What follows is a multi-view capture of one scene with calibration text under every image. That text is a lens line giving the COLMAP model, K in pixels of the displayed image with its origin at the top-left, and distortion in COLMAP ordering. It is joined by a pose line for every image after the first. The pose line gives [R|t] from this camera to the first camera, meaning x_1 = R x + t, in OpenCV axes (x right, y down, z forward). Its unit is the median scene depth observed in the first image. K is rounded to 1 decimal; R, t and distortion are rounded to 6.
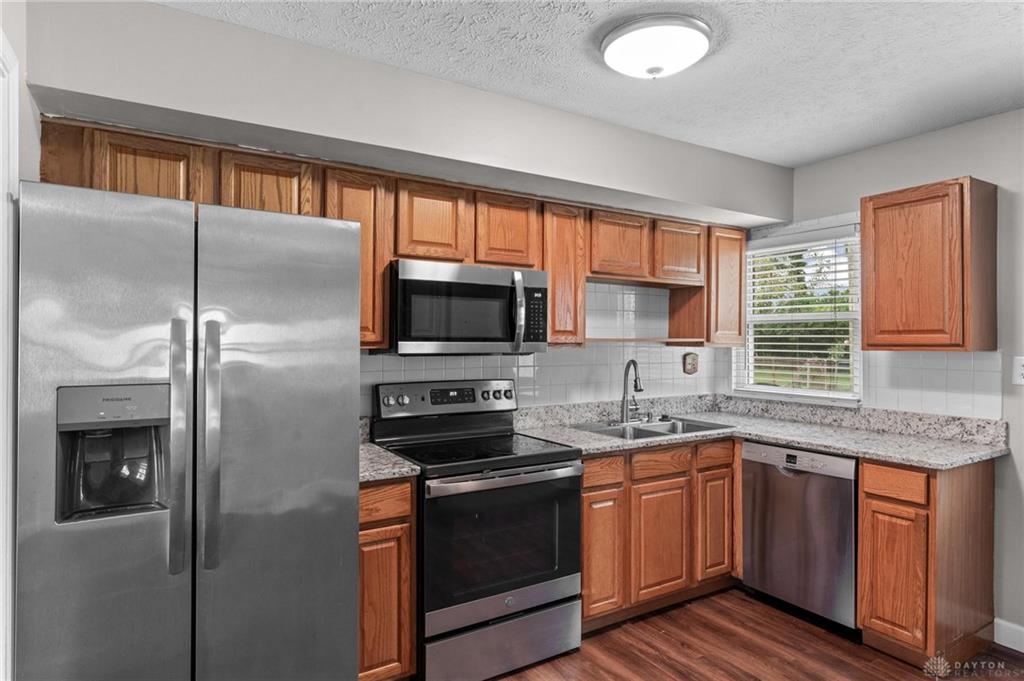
lens RADIAL K [[570.8, 0, 508.6], [0, 570.8, 334.8], [0, 0, 1]] dist [0.001702, 0.000473]
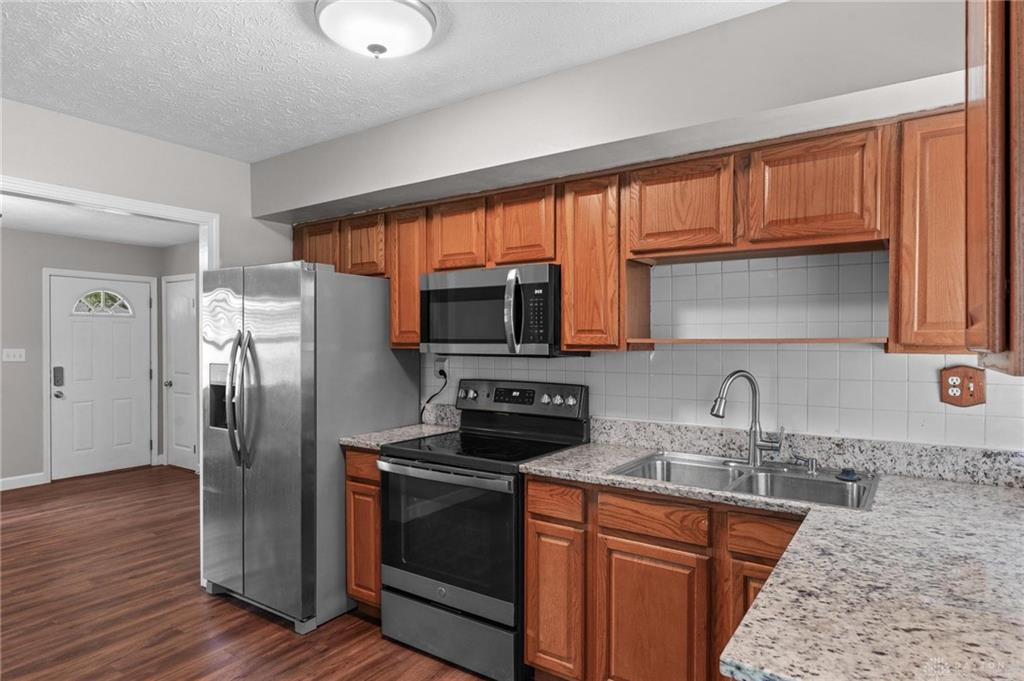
lens RADIAL K [[587.0, 0, 512.0], [0, 587.0, 340.5], [0, 0, 1]] dist [0.003151, 0.000746]
pose [[0.414554, -0.001112, -0.910024, 0.853494], [0.013524, 0.999896, 0.004939, 0.002493], [0.909924, -0.014355, 0.414526, 0.558208]]
